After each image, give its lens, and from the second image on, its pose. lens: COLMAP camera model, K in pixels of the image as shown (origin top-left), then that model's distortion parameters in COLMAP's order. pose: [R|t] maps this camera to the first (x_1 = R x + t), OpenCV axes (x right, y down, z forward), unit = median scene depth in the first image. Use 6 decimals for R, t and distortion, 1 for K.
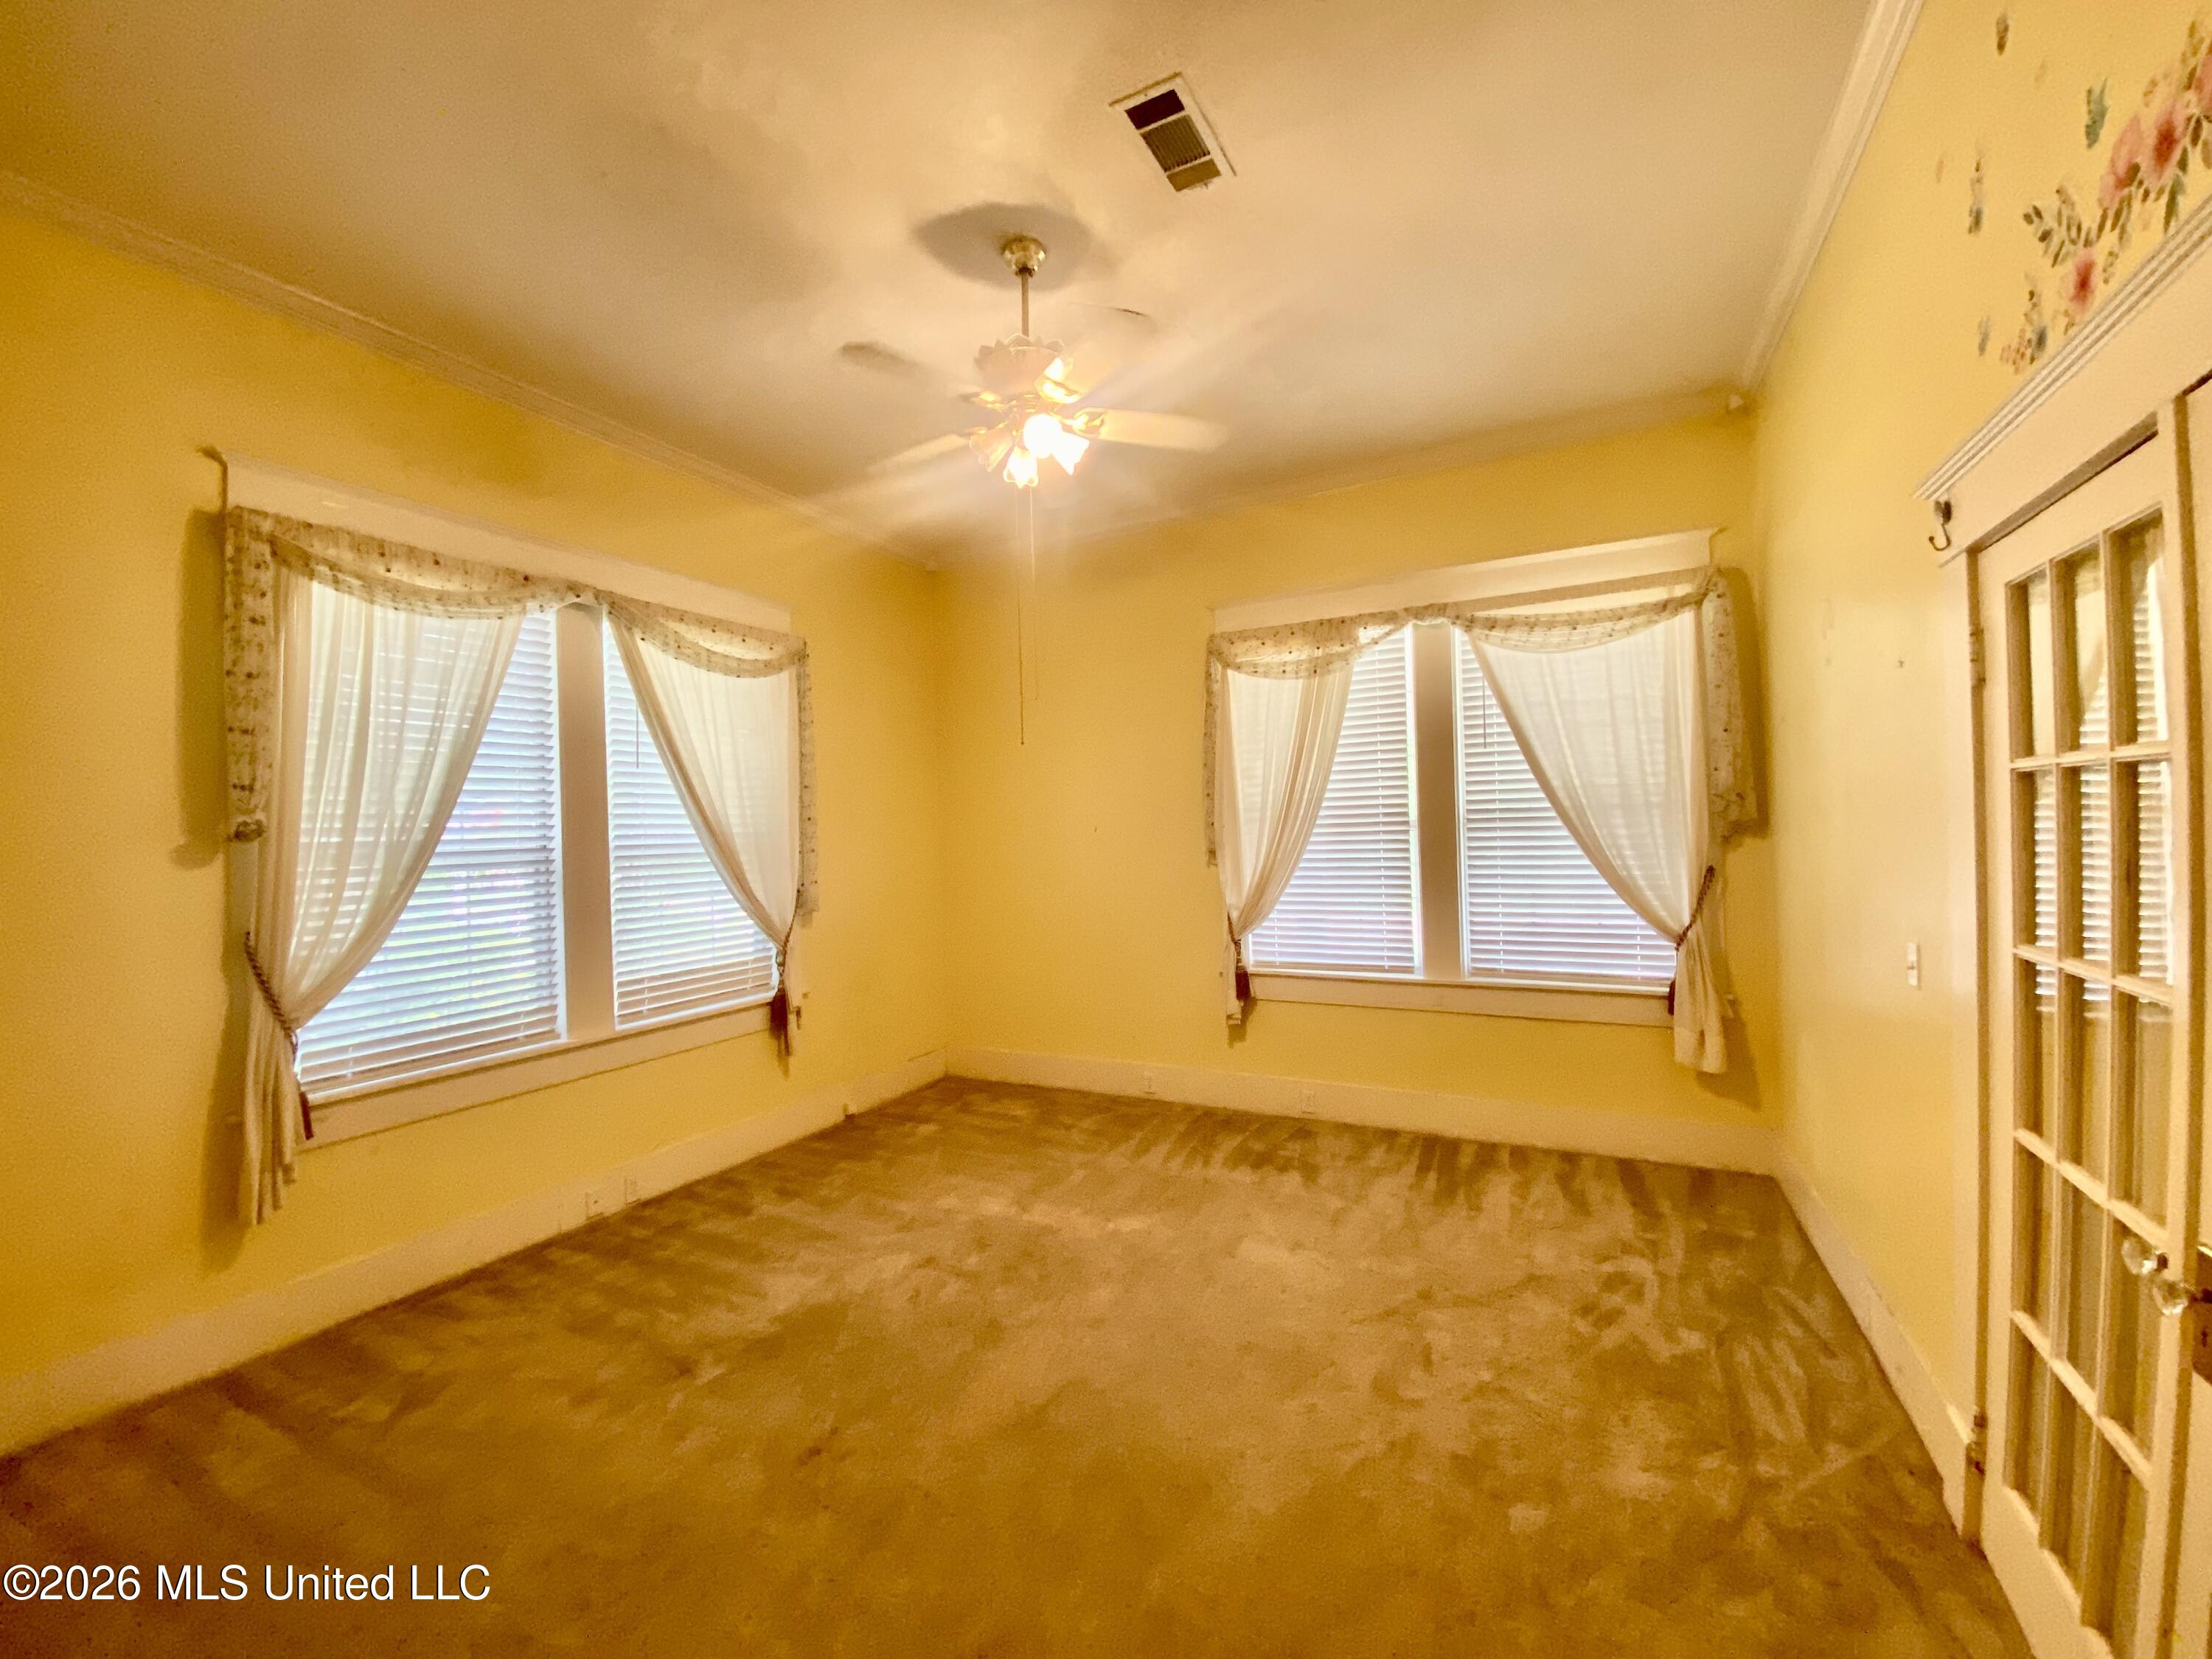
lens RADIAL K [[893.6, 0, 1099.4], [0, 893.6, 833.2], [0, 0, 1]] dist [0.056472, -0.040493]
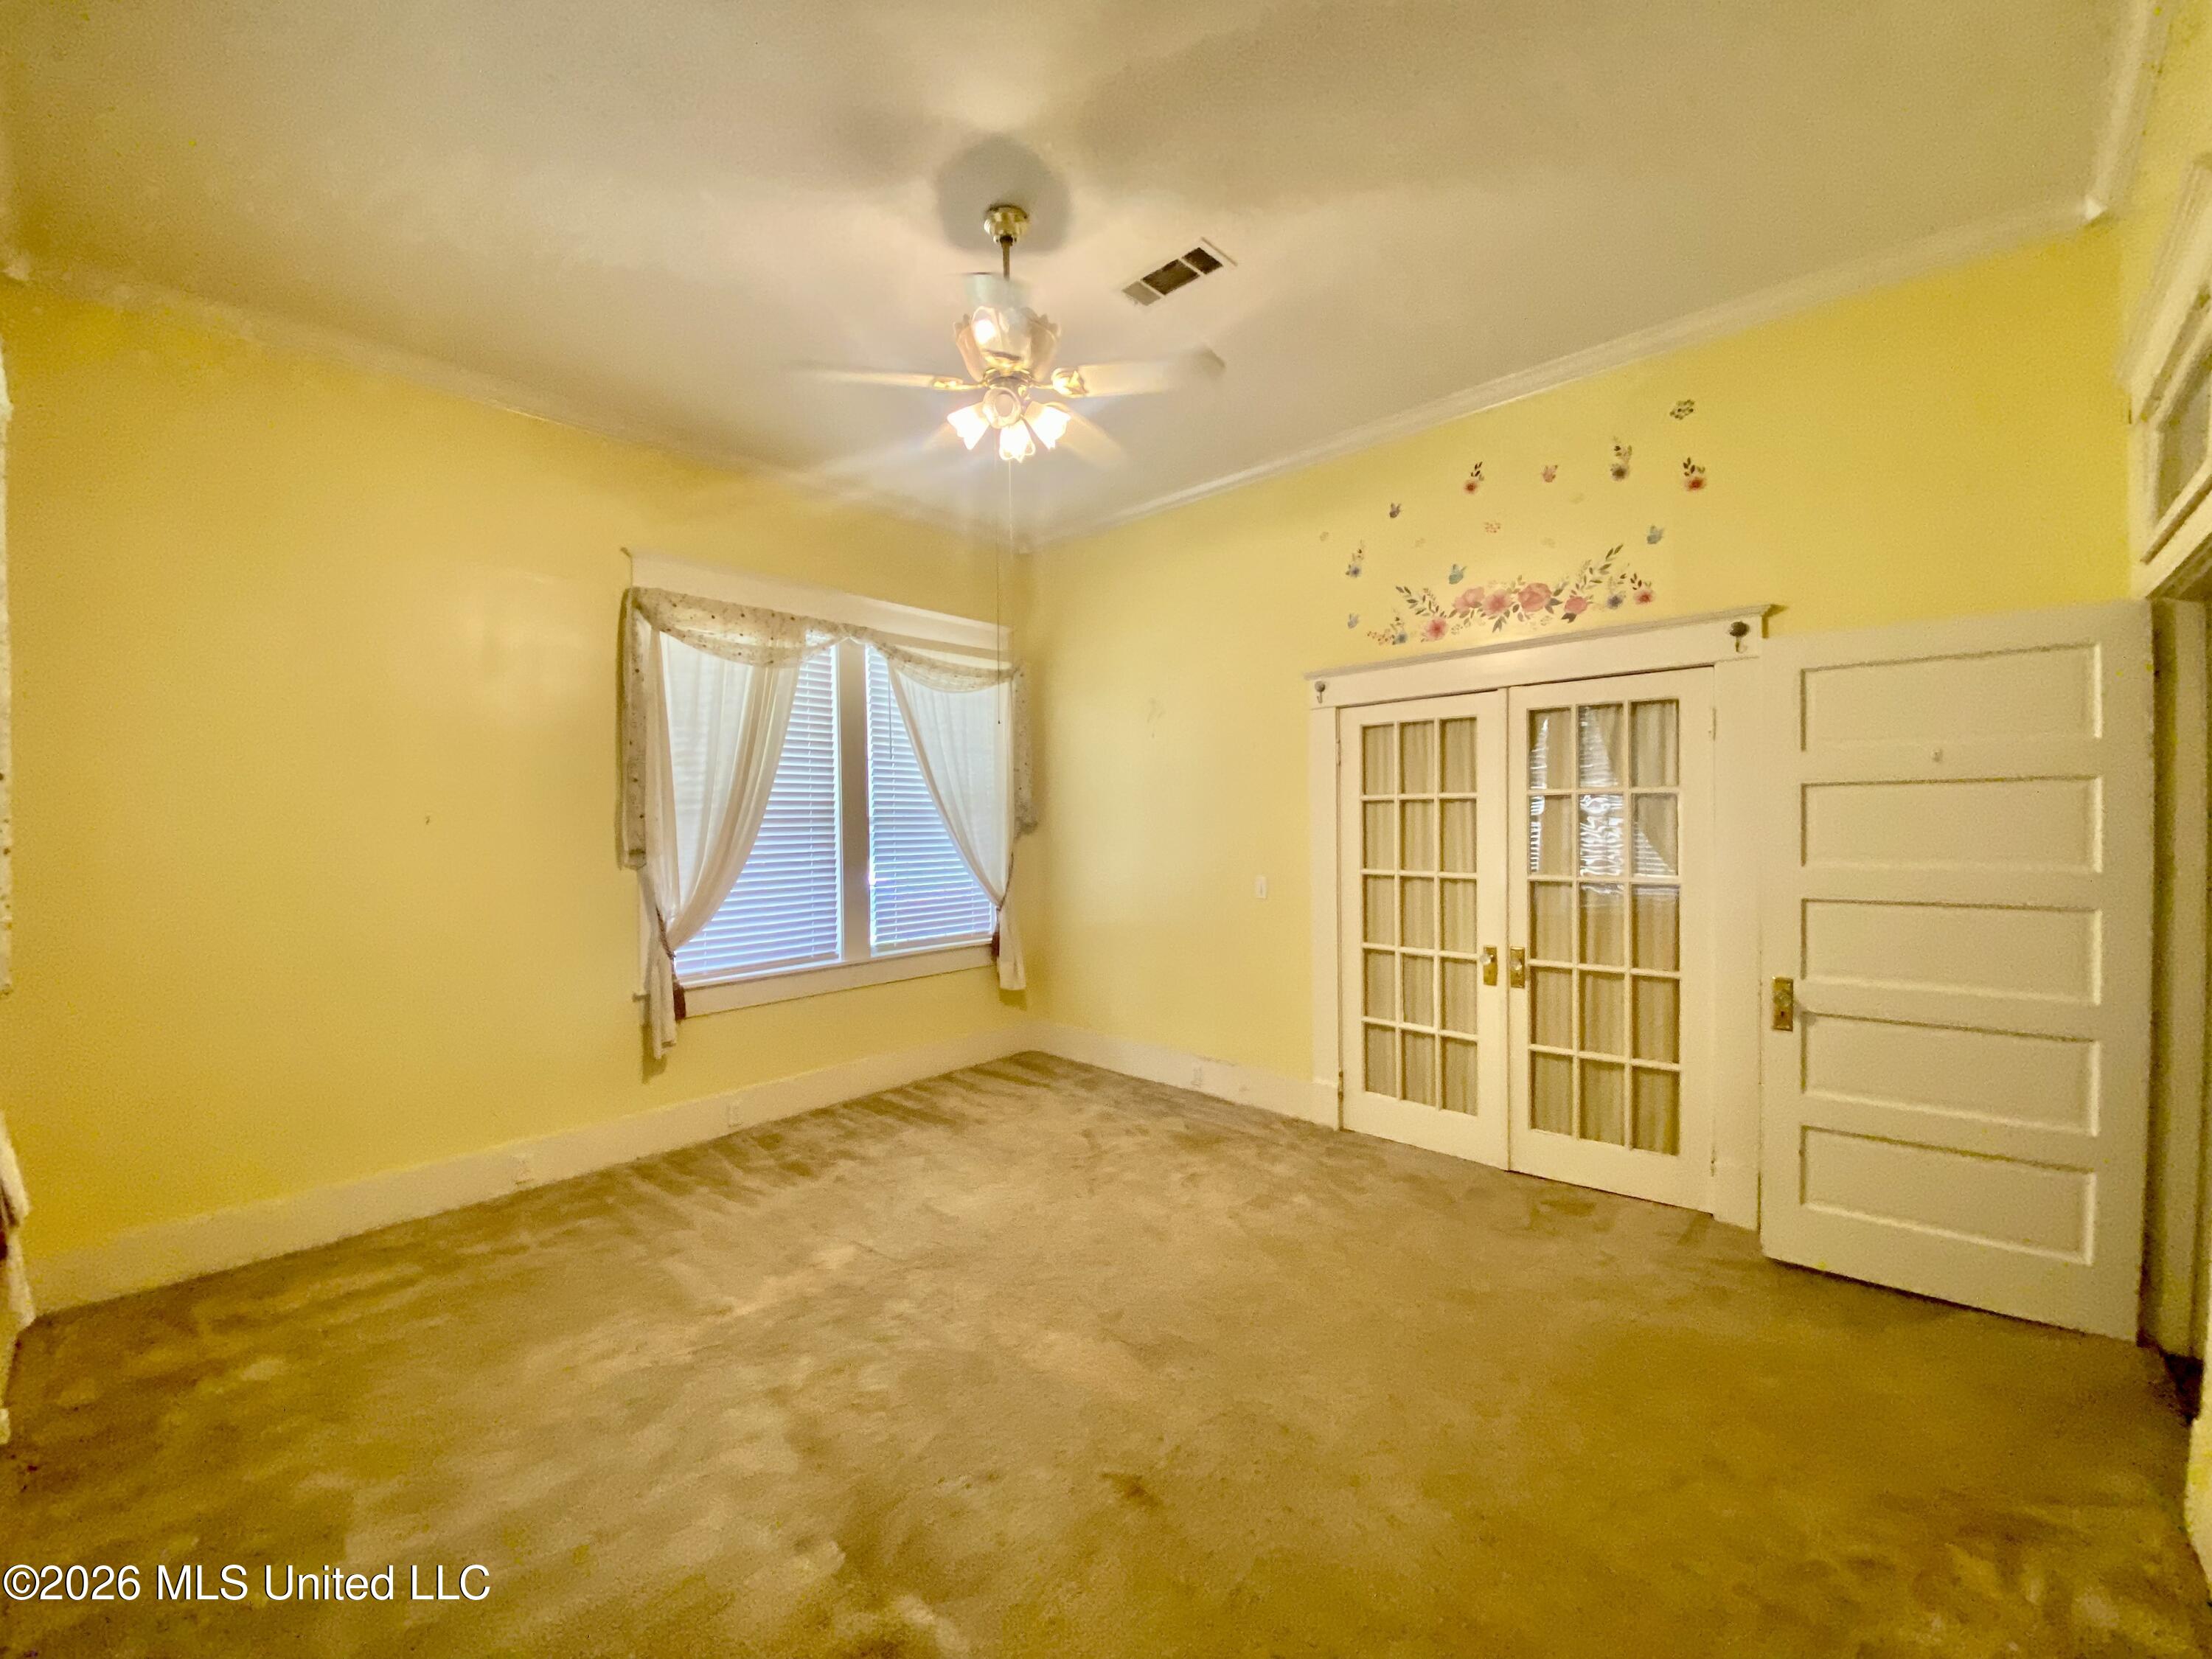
lens RADIAL K [[893.6, 0, 1099.4], [0, 893.6, 833.2], [0, 0, 1]] dist [0.056472, -0.040493]
pose [[0.269480, 0.012249, 0.962928, -0.682926], [0.002238, 0.999908, -0.013346, 0.022197], [-0.963003, 0.005751, 0.269428, 0.445565]]
